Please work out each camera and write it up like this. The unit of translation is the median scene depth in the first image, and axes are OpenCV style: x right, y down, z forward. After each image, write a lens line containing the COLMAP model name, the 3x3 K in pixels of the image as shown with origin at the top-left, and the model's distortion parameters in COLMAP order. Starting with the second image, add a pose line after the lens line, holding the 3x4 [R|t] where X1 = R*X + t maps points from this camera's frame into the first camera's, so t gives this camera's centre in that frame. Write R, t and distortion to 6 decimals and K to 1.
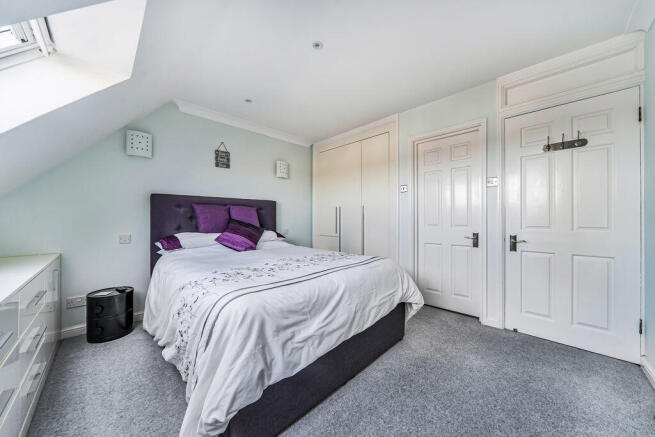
lens RADIAL K [[222.5, 0, 324.6], [0, 222.5, 216.4], [0, 0, 1]] dist [0.000729, 0.000029]
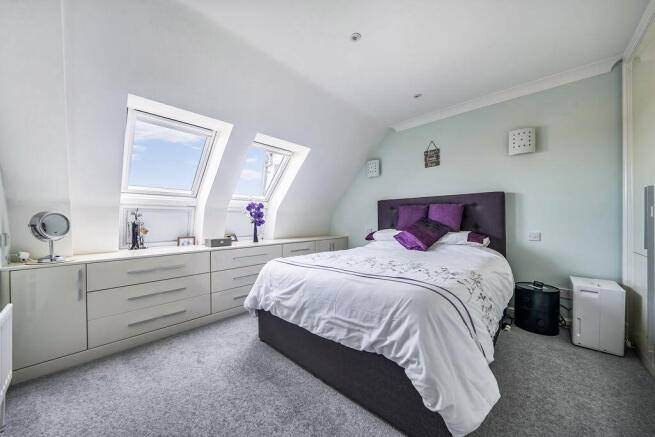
lens RADIAL K [[231.3, 0, 327.5], [0, 231.3, 218.5], [0, 0, 1]] dist [-0.000192, 0.000009]
pose [[0.045231, -0.003018, -0.998972, 0.675801], [0.017223, 0.999849, -0.002241, 0.009392], [0.998828, -0.017104, 0.045276, 0.585817]]
